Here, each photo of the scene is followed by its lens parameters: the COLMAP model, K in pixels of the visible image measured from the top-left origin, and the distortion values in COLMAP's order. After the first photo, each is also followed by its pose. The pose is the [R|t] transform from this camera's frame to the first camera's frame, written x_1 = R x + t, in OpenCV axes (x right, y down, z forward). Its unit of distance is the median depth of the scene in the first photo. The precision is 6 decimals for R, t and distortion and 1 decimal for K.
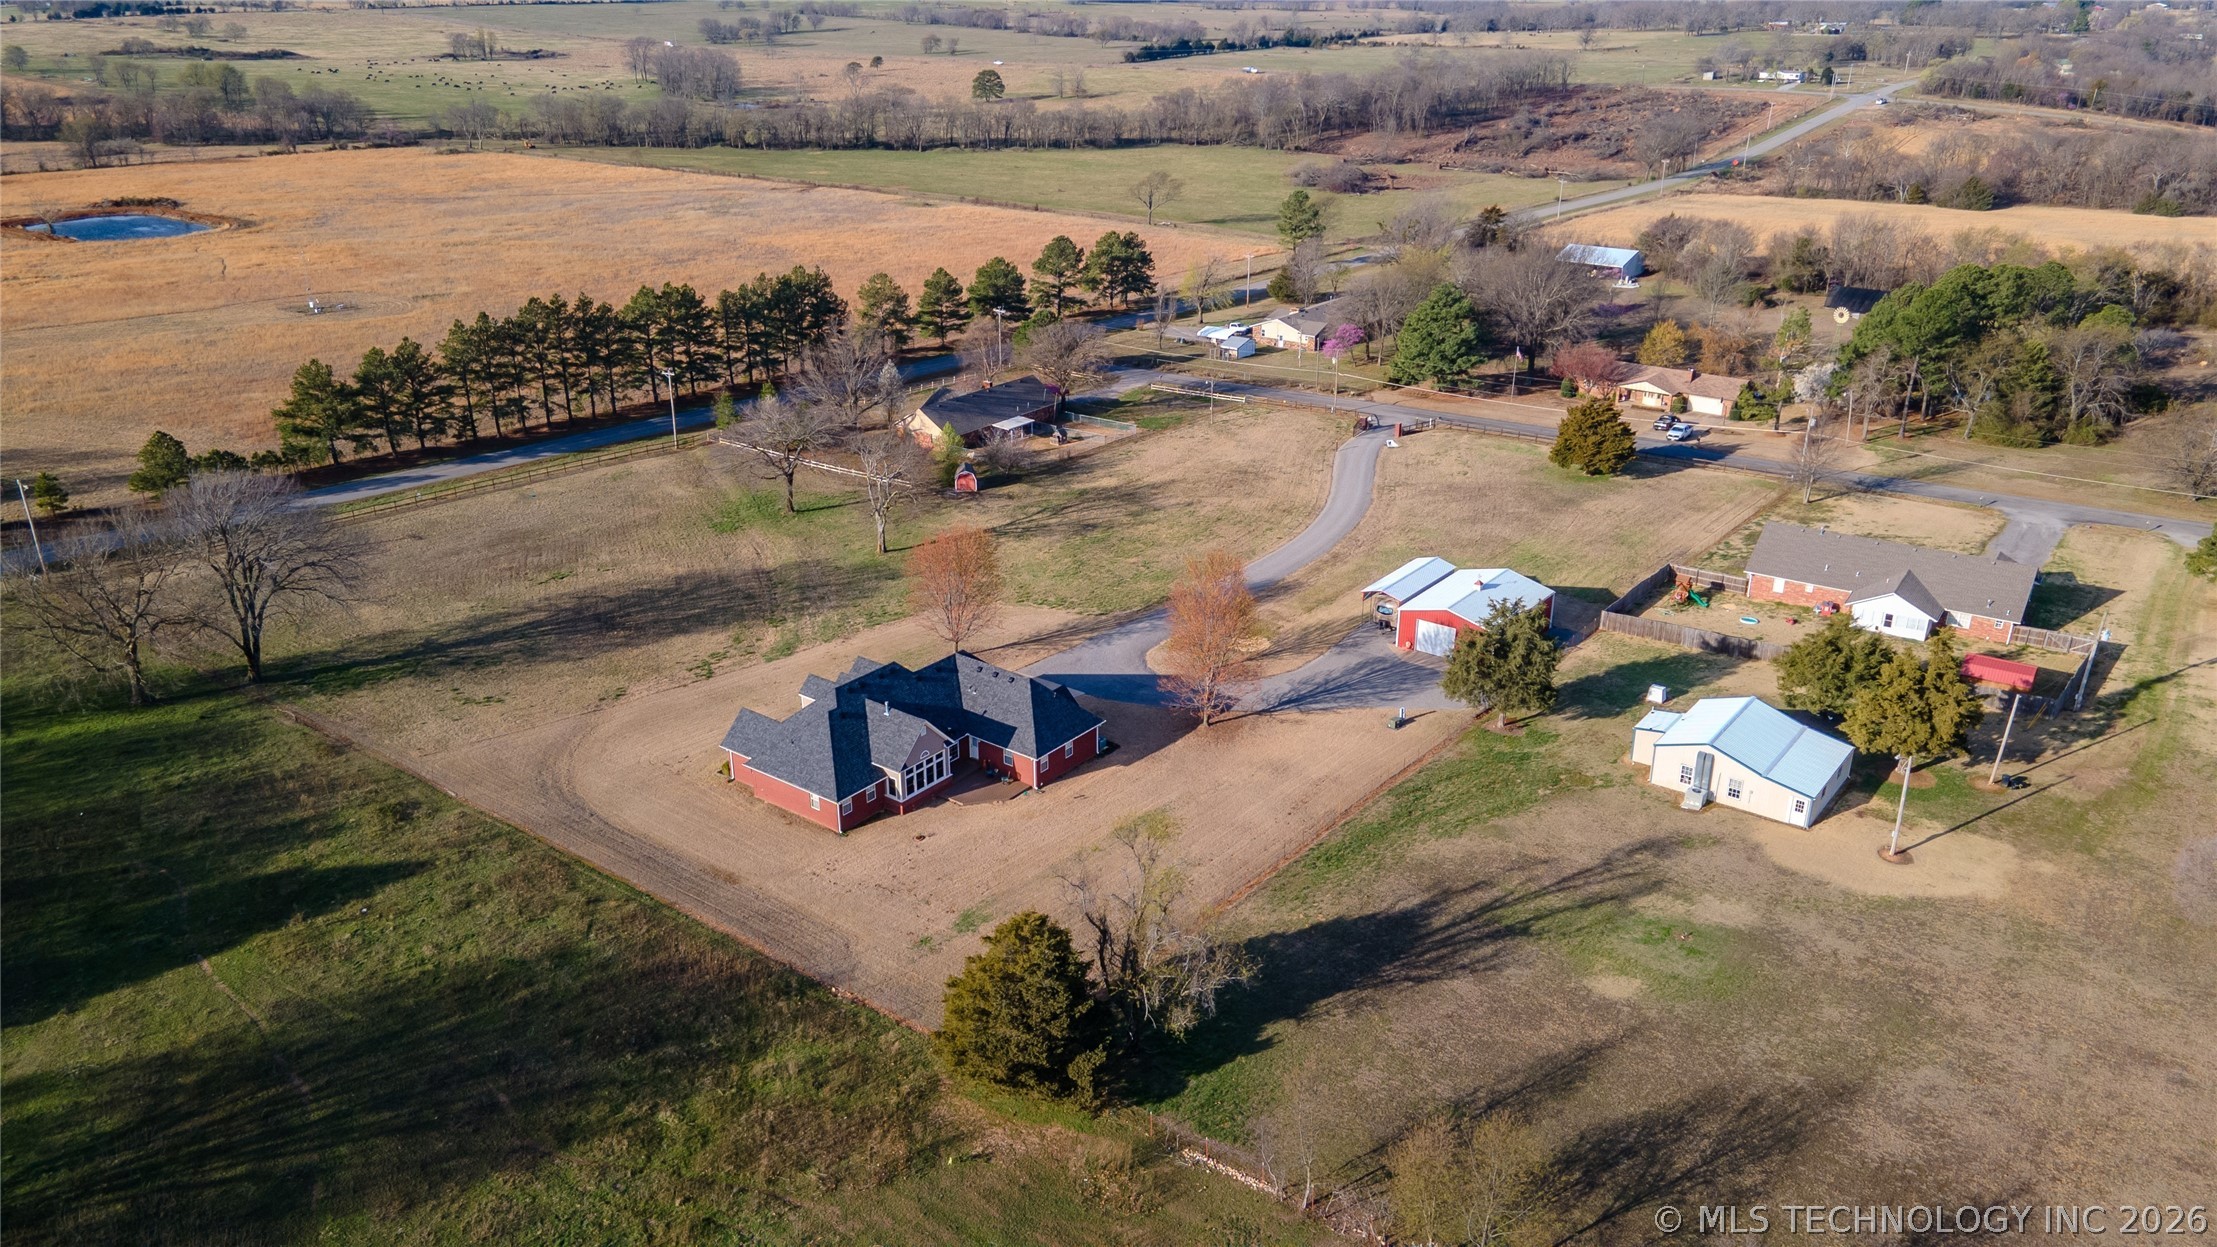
lens RADIAL K [[1617.2, 0, 1095.6], [0, 1617.2, 623.3], [0, 0, 1]] dist [0.031098, 0.030191]
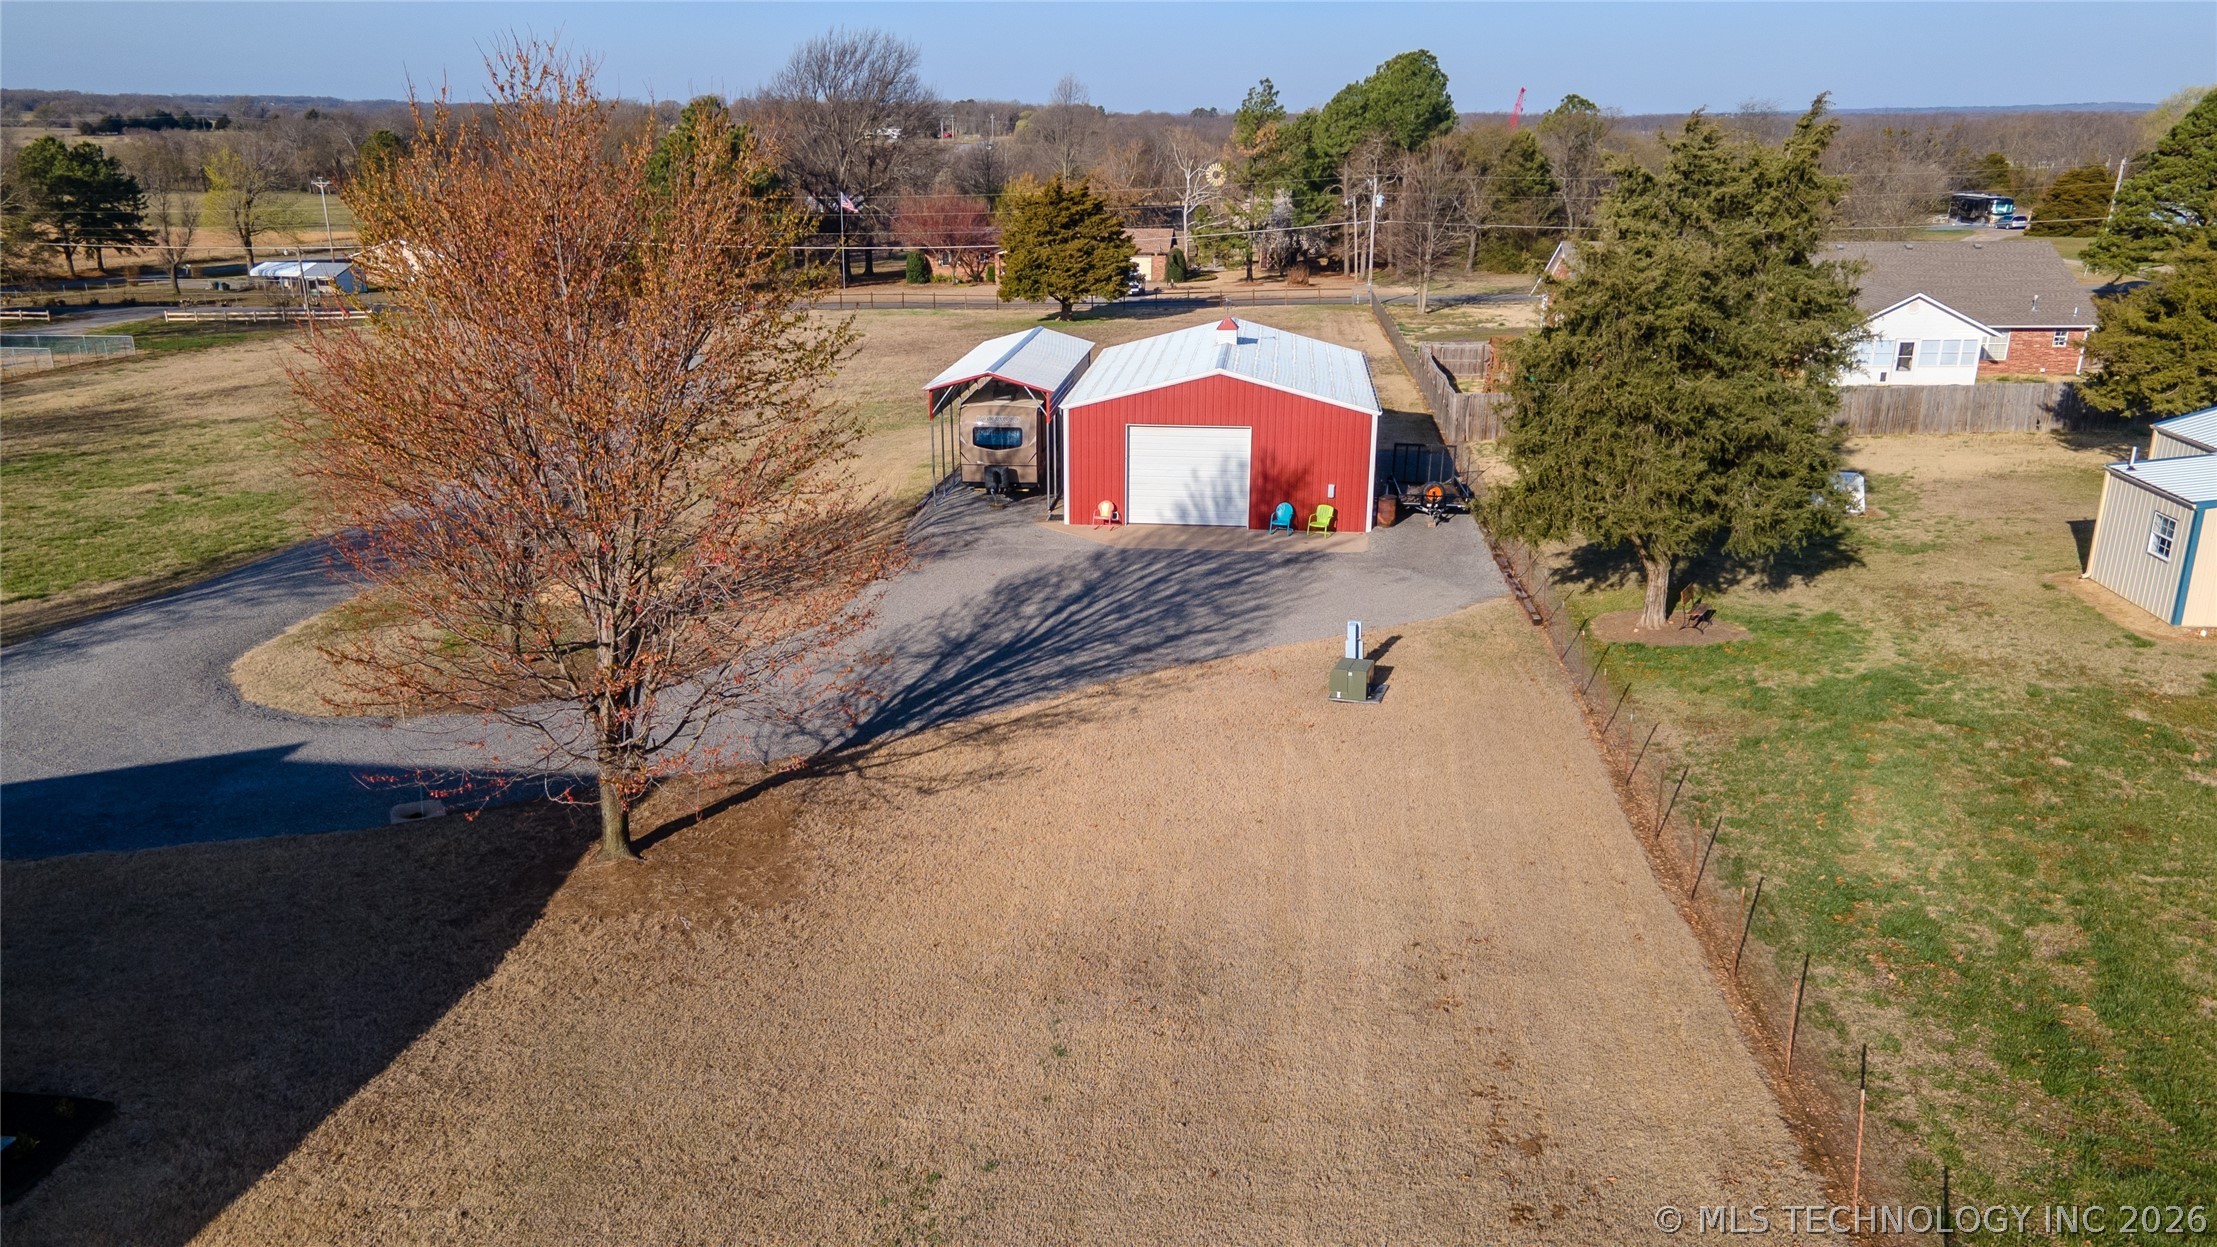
lens RADIAL K [[1617.2, 0, 1102.9], [0, 1617.2, 669.9], [0, 0, 1]] dist [0.031098, 0.030191]
pose [[0.853913, -0.167887, 0.492592, 0.026503], [0.198006, 0.980158, -0.009183, 0.058224], [-0.481276, 0.105378, 0.870212, 0.853641]]
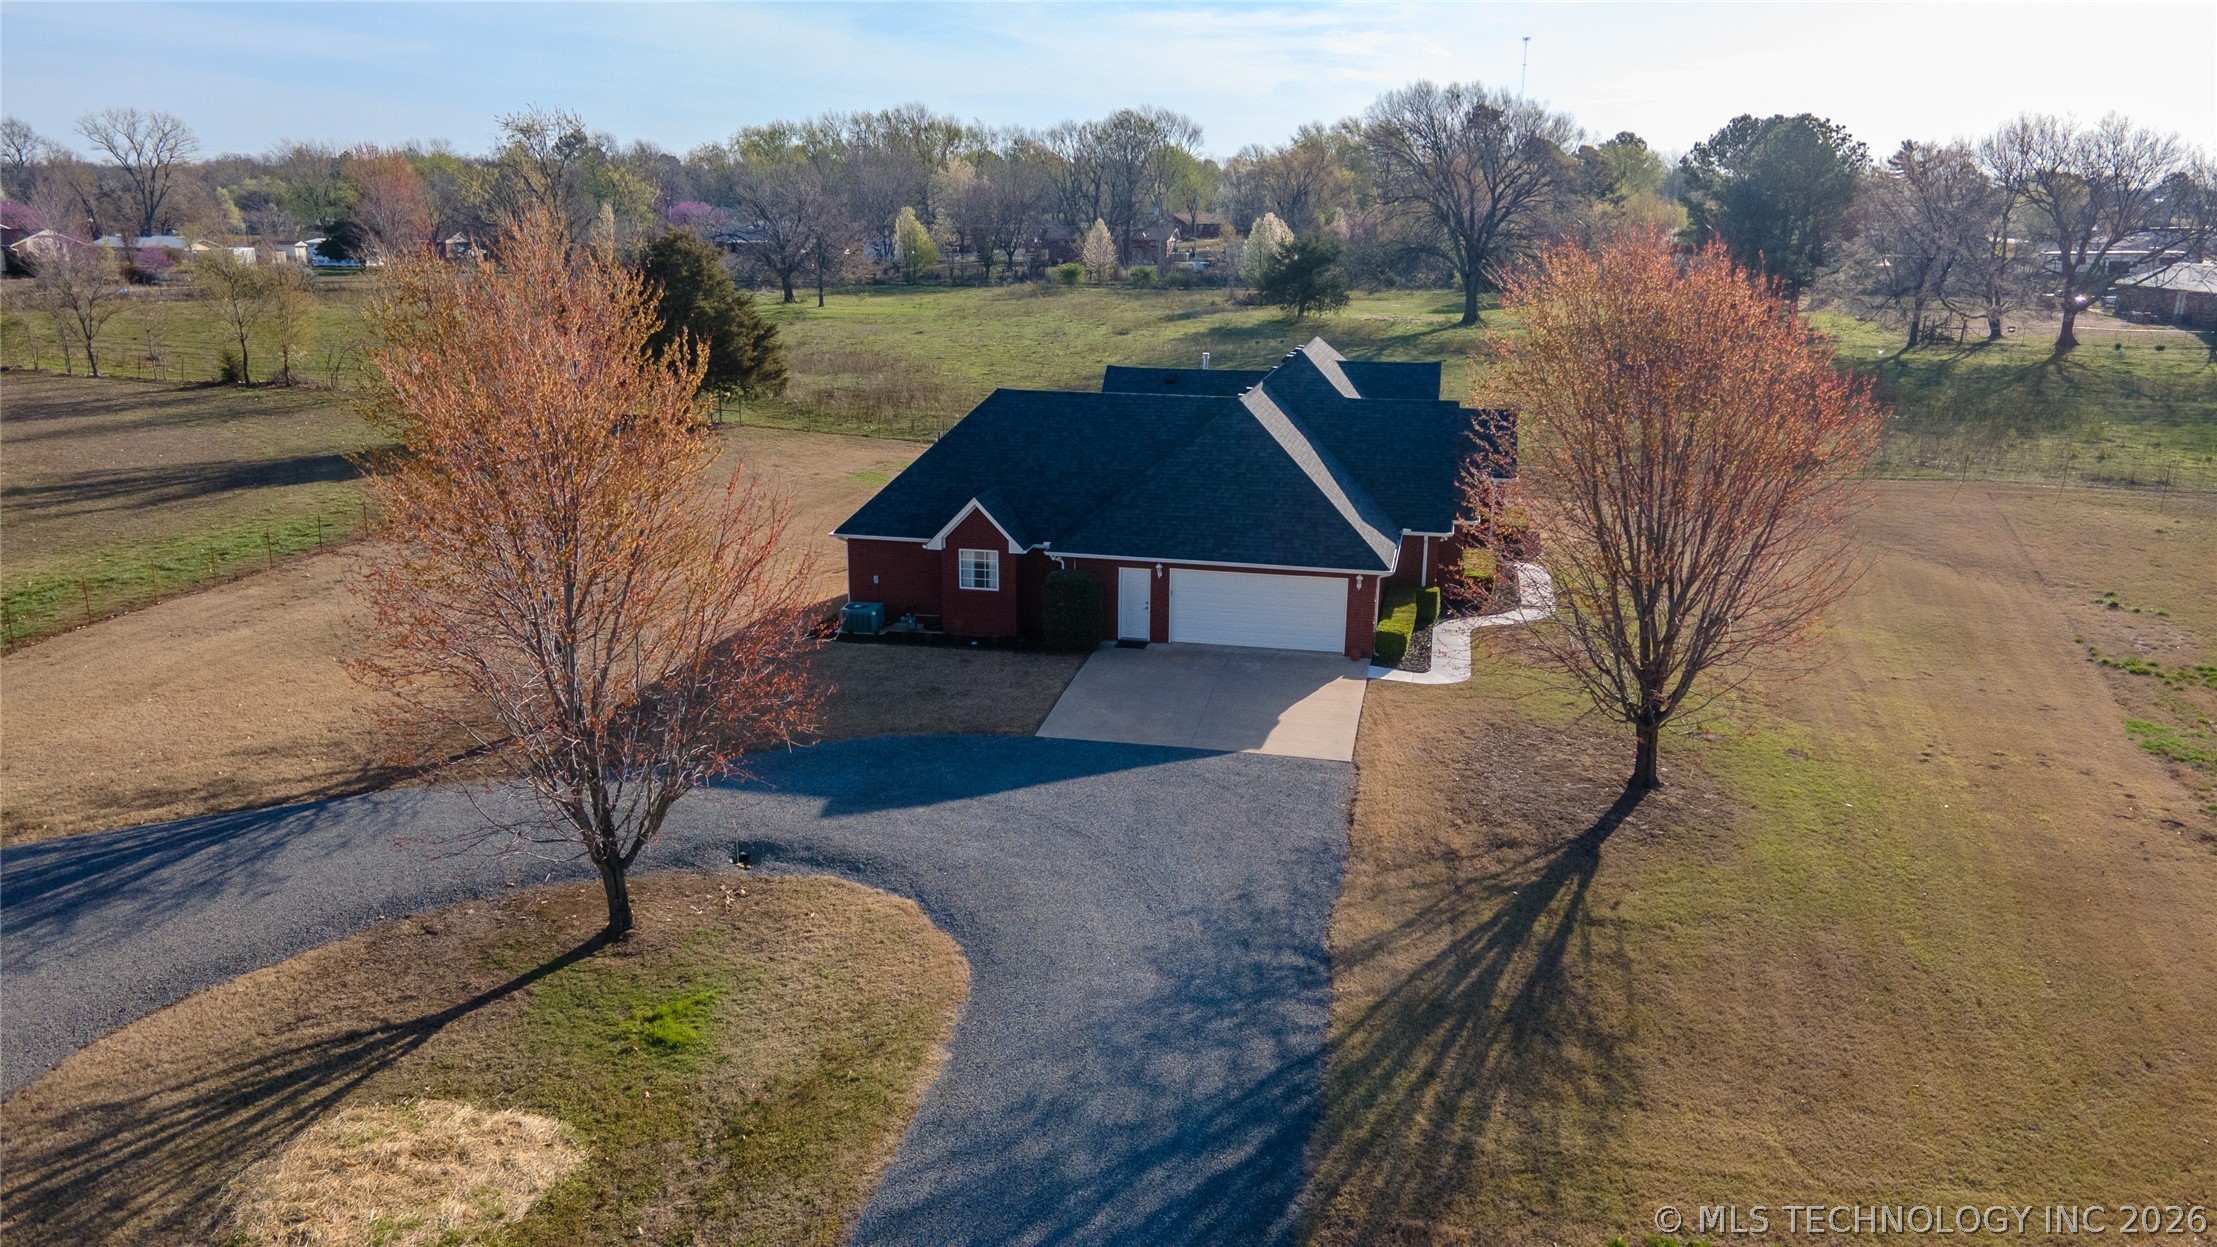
lens RADIAL K [[1617.2, 0, 1108.6], [0, 1617.2, 632.0], [0, 0, 1]] dist [0.031098, 0.030191]
pose [[-0.900480, 0.099829, -0.423285, 0.115477], [-0.177173, 0.804661, 0.566684, -0.155699], [0.397172, 0.585283, -0.706894, 1.346665]]
